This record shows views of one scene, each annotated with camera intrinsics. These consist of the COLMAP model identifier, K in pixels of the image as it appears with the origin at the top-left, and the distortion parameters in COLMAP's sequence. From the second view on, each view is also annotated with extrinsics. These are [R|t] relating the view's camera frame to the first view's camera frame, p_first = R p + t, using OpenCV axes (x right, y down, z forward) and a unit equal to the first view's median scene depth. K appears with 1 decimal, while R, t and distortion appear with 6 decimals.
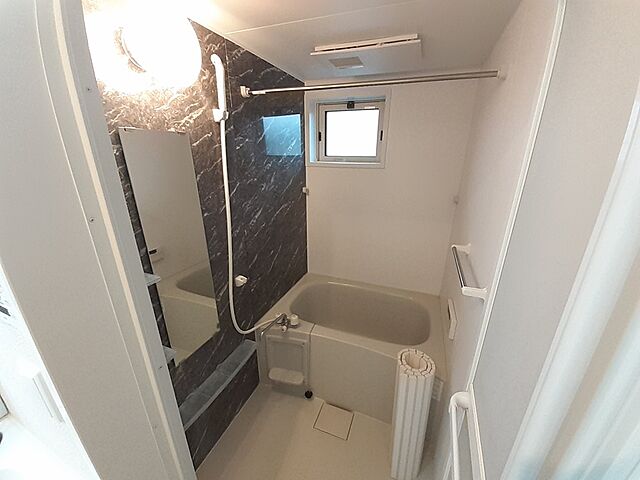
lens RADIAL K [[253.9, 0, 323.6], [0, 253.9, 238.2], [0, 0, 1]] dist [-0.000757, -0.000197]
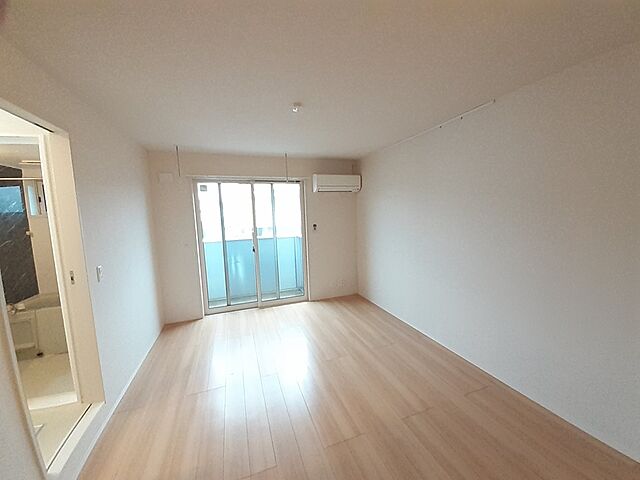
lens RADIAL K [[253.9, 0, 323.6], [0, 253.9, 238.2], [0, 0, 1]] dist [-0.000757, -0.000197]
pose [[0.743816, -0.097154, 0.661285, 0.233826], [0.252738, 0.956802, -0.143710, 0.503717], [-0.618757, 0.274026, 0.736240, -1.193384]]
